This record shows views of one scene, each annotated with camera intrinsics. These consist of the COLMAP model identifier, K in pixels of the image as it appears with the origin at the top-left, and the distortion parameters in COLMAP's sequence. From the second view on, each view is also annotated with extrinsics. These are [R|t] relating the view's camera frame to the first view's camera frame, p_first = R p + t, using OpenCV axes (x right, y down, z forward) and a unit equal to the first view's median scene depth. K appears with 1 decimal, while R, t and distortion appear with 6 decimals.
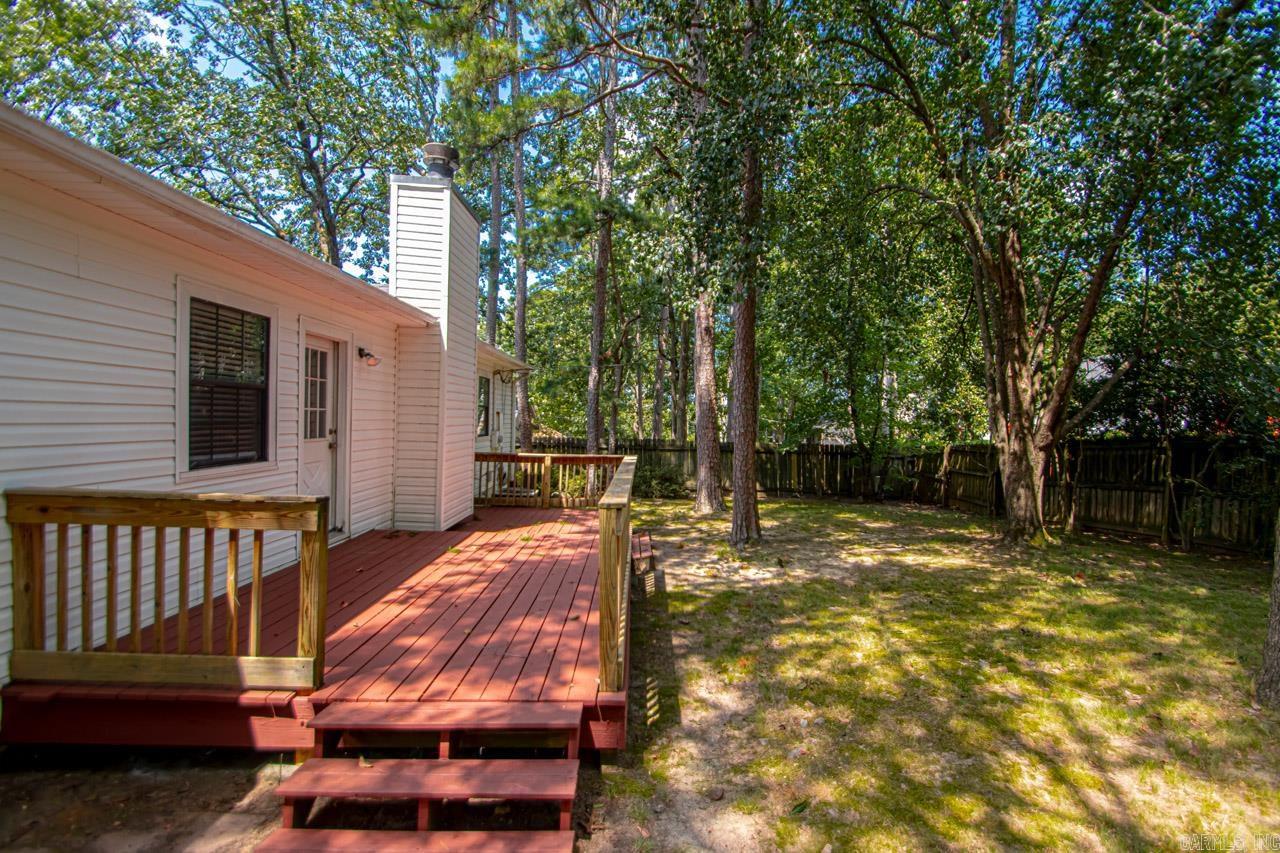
lens RADIAL K [[586.7, 0, 643.9], [0, 586.7, 424.0], [0, 0, 1]] dist [0.011831, -0.005910]
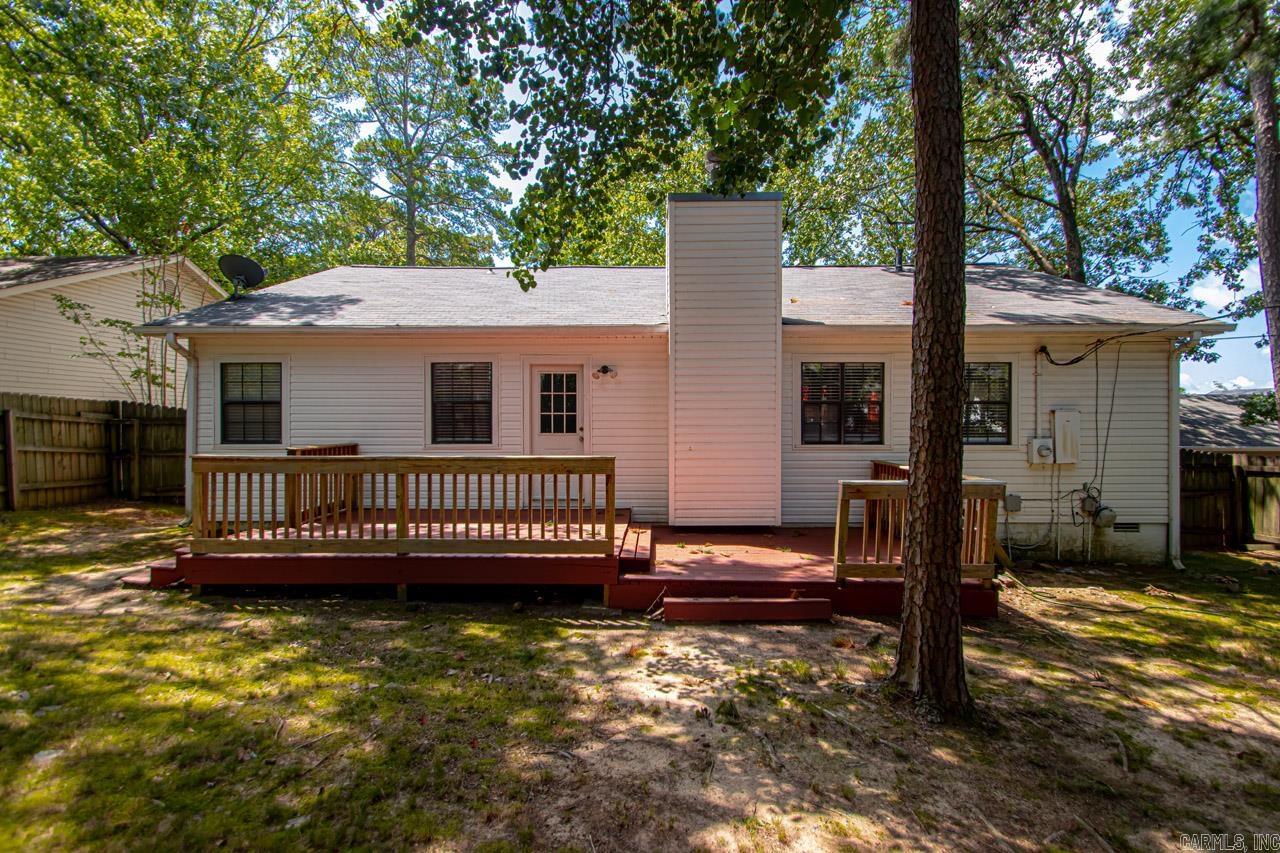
lens RADIAL K [[586.7, 0, 657.0], [0, 586.7, 416.9], [0, 0, 1]] dist [0.011831, -0.005910]
pose [[-0.014197, -0.032375, -0.999375, 0.878020], [-0.009035, 0.999439, -0.032248, 0.027887], [0.999858, 0.008571, -0.014481, 1.201027]]
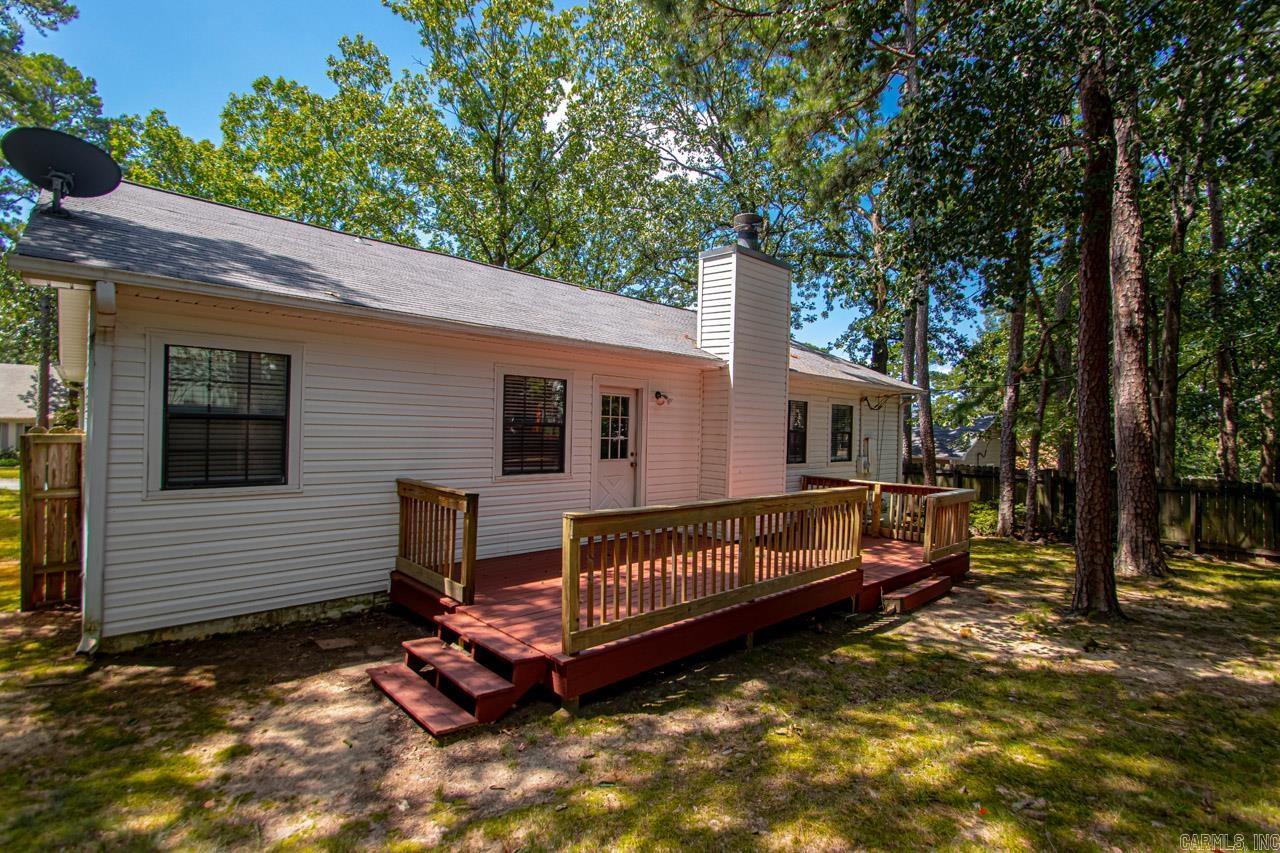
lens RADIAL K [[586.7, 0, 657.4], [0, 586.7, 421.3], [0, 0, 1]] dist [0.011831, -0.005910]
pose [[0.685200, -0.014519, -0.728210, 0.509971], [-0.015614, 0.999279, -0.034616, -0.017240], [0.728187, 0.035089, 0.684479, 0.098585]]
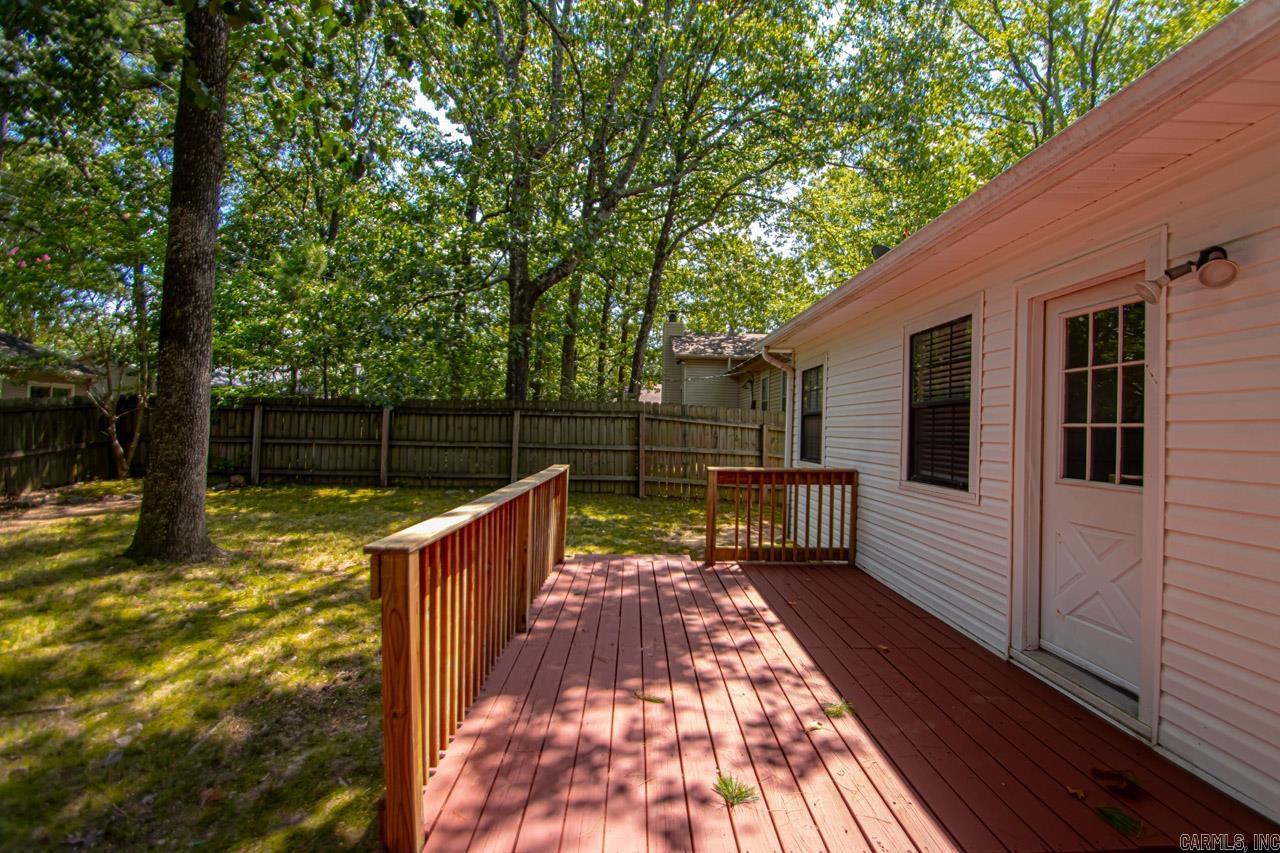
lens RADIAL K [[586.7, 0, 647.4], [0, 586.7, 420.1], [0, 0, 1]] dist [0.011831, -0.005910]
pose [[-0.998997, -0.044425, -0.005546, -0.151444], [-0.044400, 0.999004, -0.004533, -0.009147], [0.005742, -0.004282, -0.999974, 1.426506]]
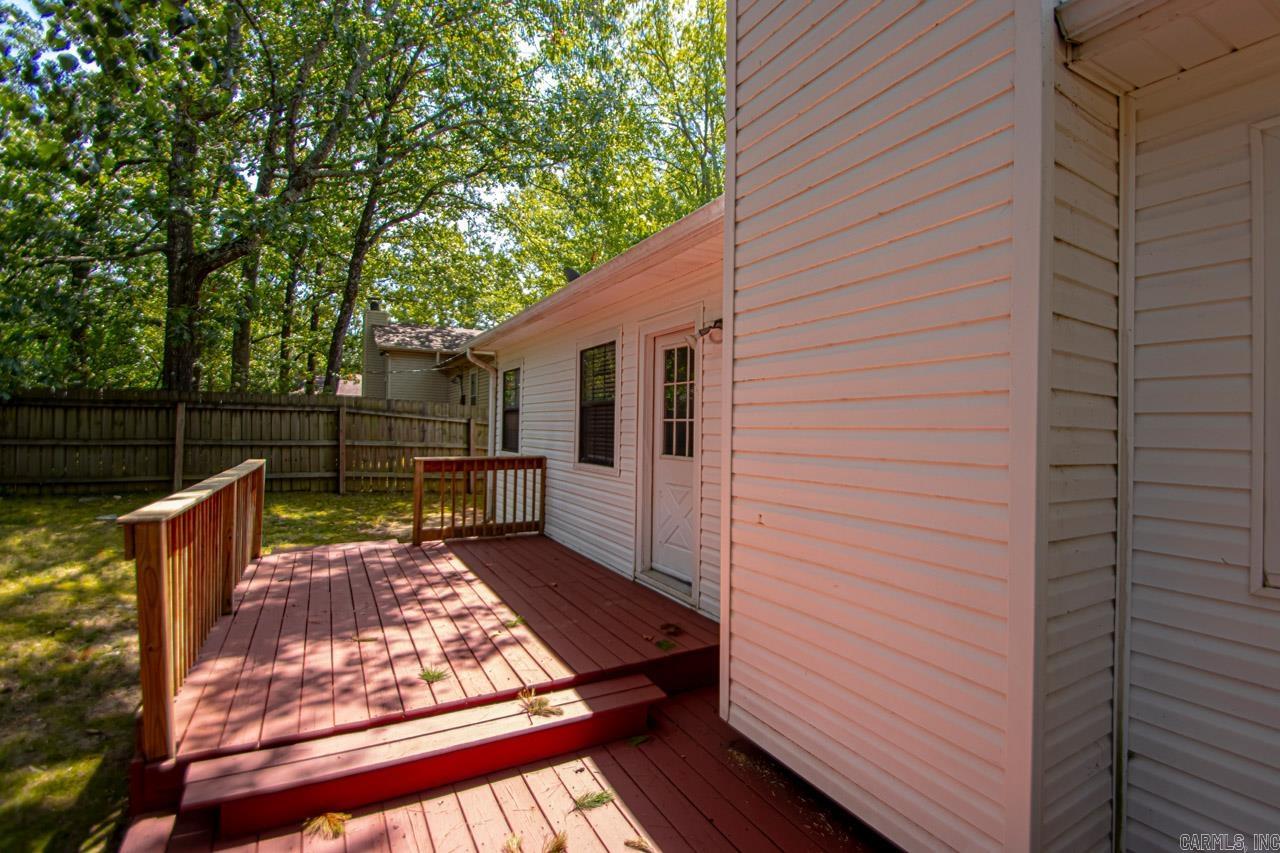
lens RADIAL K [[586.7, 0, 647.7], [0, 586.7, 427.3], [0, 0, 1]] dist [0.011831, -0.005910]
pose [[-0.883804, -0.036874, -0.466403, -0.133743], [-0.040540, 0.999176, -0.002174, -0.010859], [0.466098, 0.016986, -0.884570, 1.603332]]
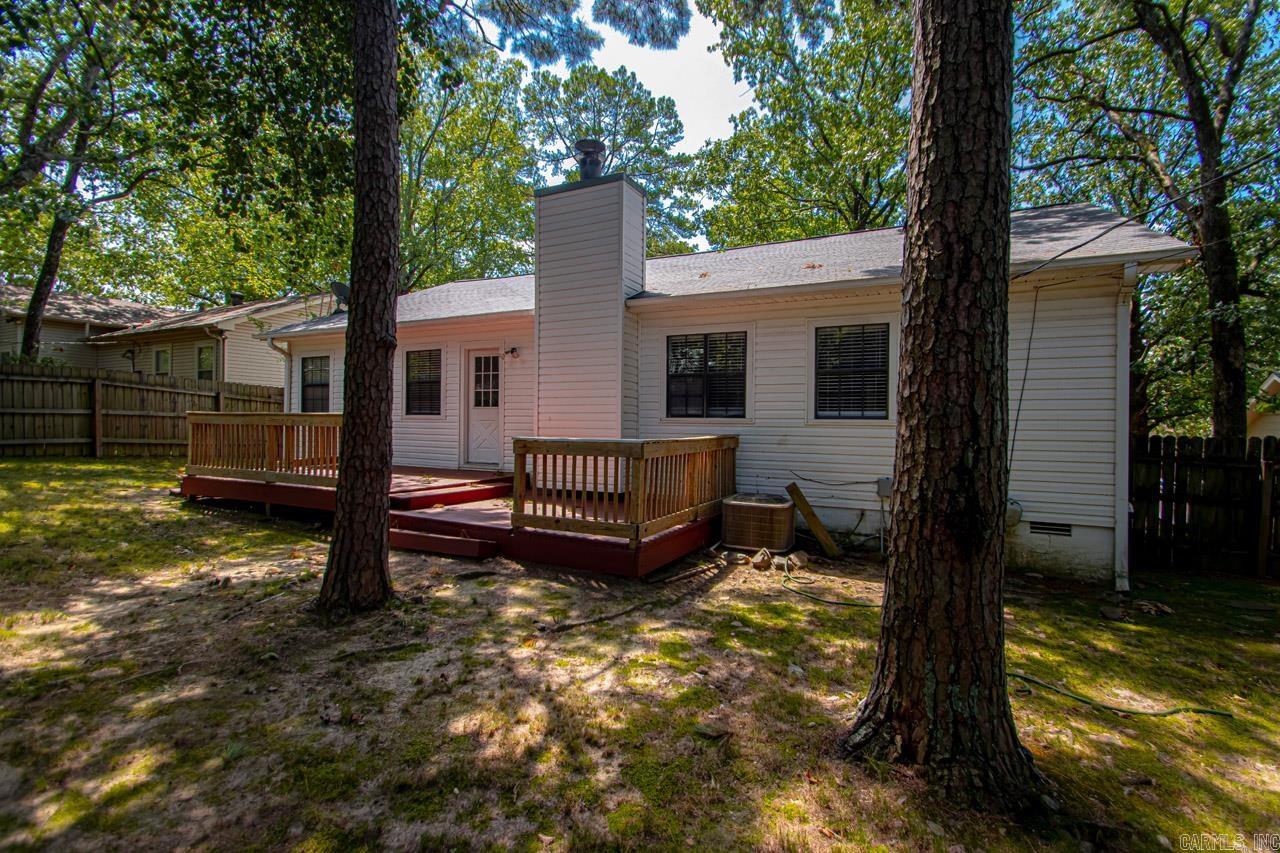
lens RADIAL K [[586.7, 0, 652.9], [0, 586.7, 423.5], [0, 0, 1]] dist [0.011831, -0.005910]
pose [[-0.452110, -0.021054, -0.891713, 0.743196], [-0.027909, 0.999566, -0.009450, 0.073620], [0.891525, 0.020615, -0.452502, 2.121784]]
